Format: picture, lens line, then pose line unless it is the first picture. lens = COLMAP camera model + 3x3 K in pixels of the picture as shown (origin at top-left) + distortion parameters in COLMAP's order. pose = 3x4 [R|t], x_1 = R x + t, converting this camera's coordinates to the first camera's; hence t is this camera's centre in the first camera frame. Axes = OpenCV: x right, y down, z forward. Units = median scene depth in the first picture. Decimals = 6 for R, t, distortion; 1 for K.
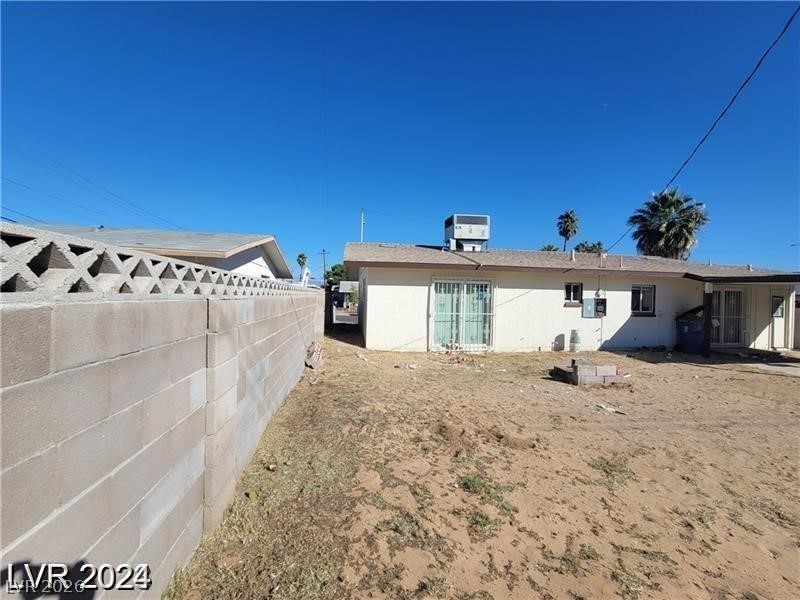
lens RADIAL K [[319.4, 0, 399.0], [0, 319.4, 301.8], [0, 0, 1]] dist [-0.006833, 0.000653]
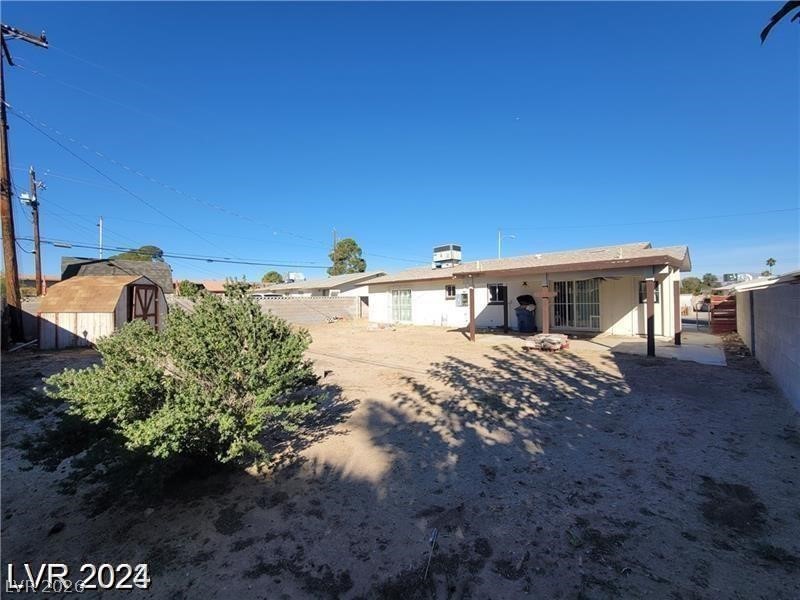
lens RADIAL K [[319.4, 0, 402.3], [0, 319.4, 300.3], [0, 0, 1]] dist [-0.006833, 0.000653]
pose [[0.605204, -0.033116, -0.795381, 1.614335], [0.018393, 0.999449, -0.027617, 0.056537], [0.795858, 0.002084, 0.605480, -0.179648]]
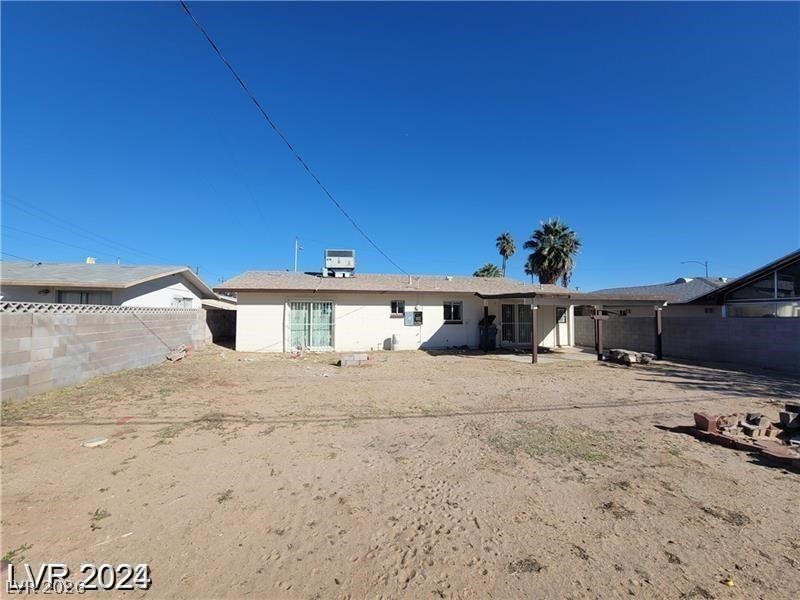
lens RADIAL K [[319.4, 0, 397.9], [0, 319.4, 299.9], [0, 0, 1]] dist [-0.006833, 0.000653]
pose [[0.998434, -0.015142, 0.053856, 0.452318], [0.018140, 0.998287, -0.055624, 0.014208], [-0.052922, 0.056514, 0.996998, -0.364468]]
